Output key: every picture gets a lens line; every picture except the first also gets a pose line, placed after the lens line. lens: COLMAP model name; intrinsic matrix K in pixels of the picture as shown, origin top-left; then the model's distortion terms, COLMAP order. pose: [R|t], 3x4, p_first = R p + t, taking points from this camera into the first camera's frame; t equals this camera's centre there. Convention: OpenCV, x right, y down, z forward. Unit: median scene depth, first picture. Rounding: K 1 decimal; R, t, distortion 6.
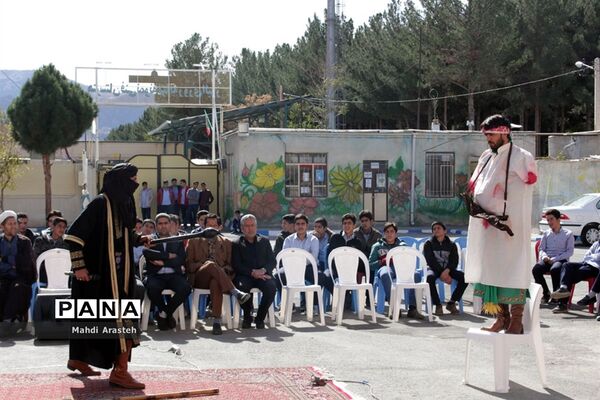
lens RADIAL K [[2217.2, 0, 301.0], [0, 2217.2, 197.0], [0, 0, 1]] dist [0.208896, 0.000000]
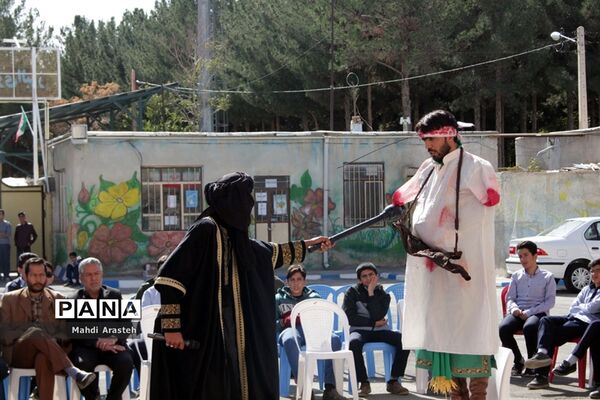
lens RADIAL K [[2217.2, 0, 299.3], [0, 2217.2, 205.7], [0, 0, 1]] dist [0.208896, 0.000000]
pose [[0.990037, -0.016485, 0.139839, -0.055243], [0.020270, 0.999464, -0.025687, 0.010831], [-0.139340, 0.028266, 0.989841, 0.311898]]
